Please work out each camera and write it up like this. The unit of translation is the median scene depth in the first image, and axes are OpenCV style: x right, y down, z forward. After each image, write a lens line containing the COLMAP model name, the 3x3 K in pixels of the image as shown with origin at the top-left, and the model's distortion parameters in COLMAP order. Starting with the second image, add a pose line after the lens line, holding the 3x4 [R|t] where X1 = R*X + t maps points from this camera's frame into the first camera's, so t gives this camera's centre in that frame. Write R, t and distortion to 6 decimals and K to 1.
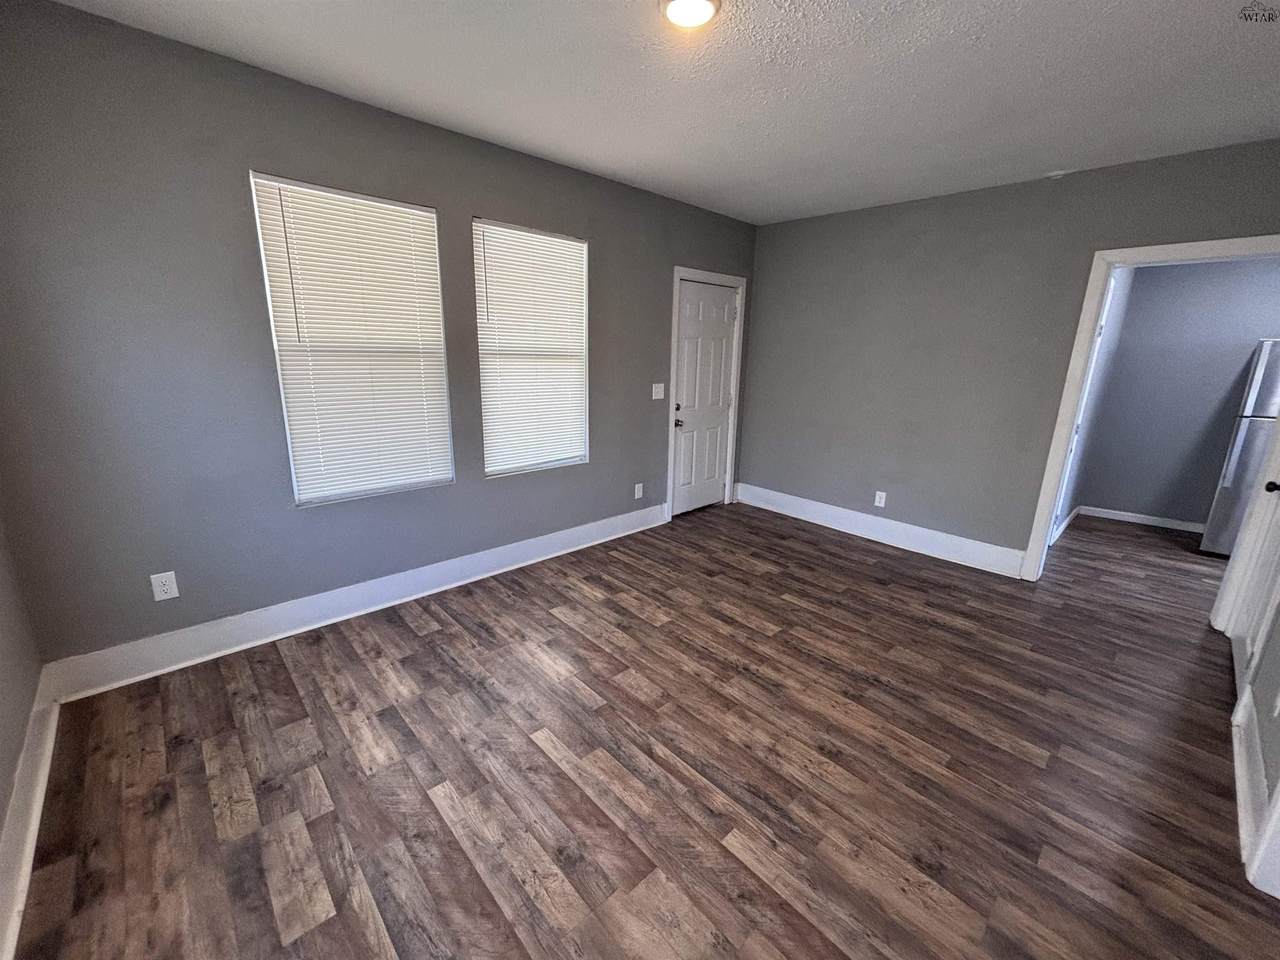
lens RADIAL K [[518.0, 0, 639.5], [0, 518.0, 475.2], [0, 0, 1]] dist [0.000828, 0.000487]
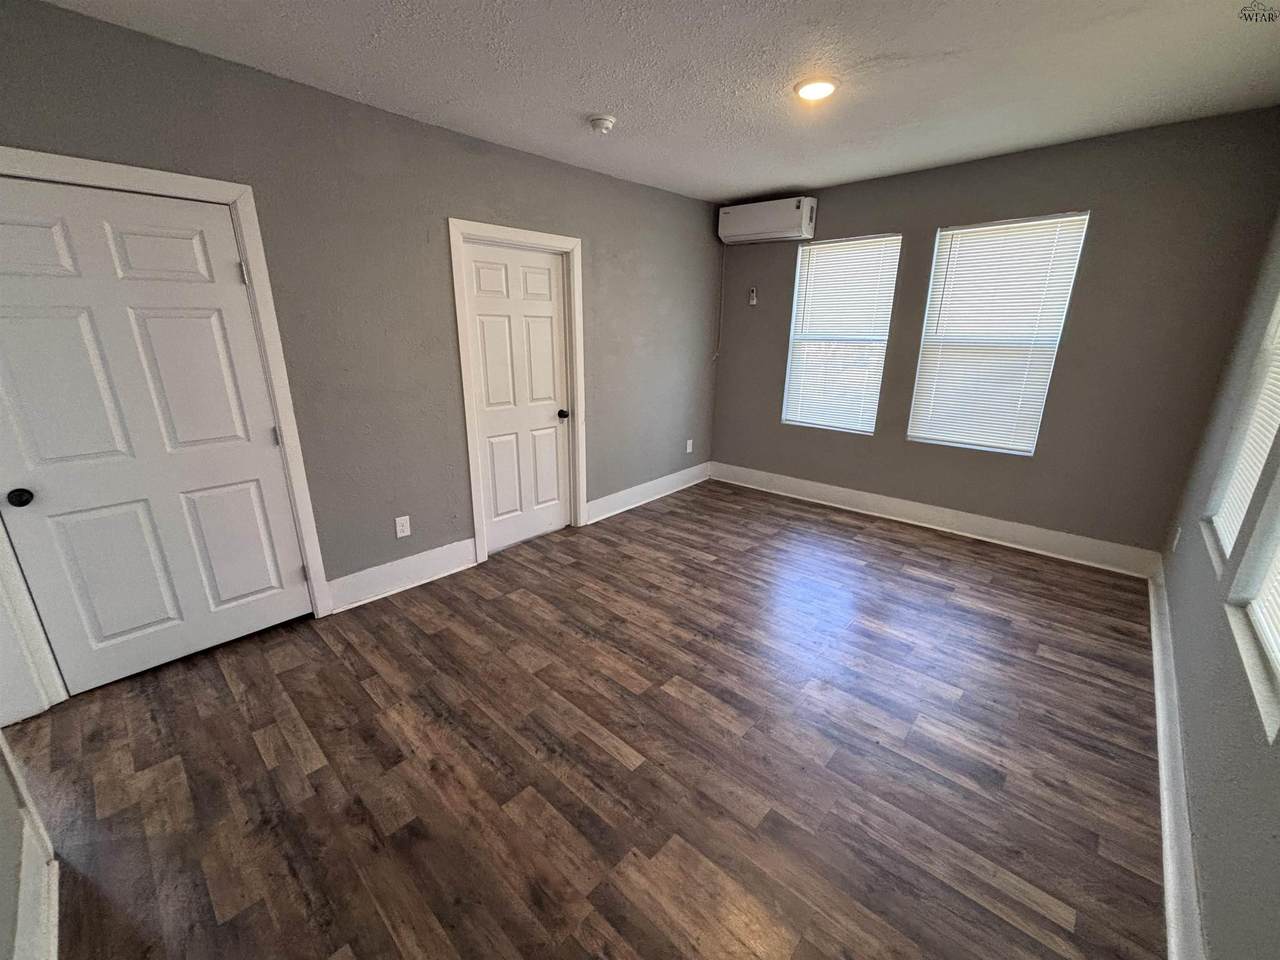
lens RADIAL K [[518.0, 0, 641.5], [0, 518.0, 482.3], [0, 0, 1]] dist [0.000828, 0.000487]
pose [[-0.997020, -0.014637, -0.075749, 0.435441], [-0.051529, 0.857063, 0.512628, -0.446450], [0.057418, 0.515003, -0.855263, 1.793427]]
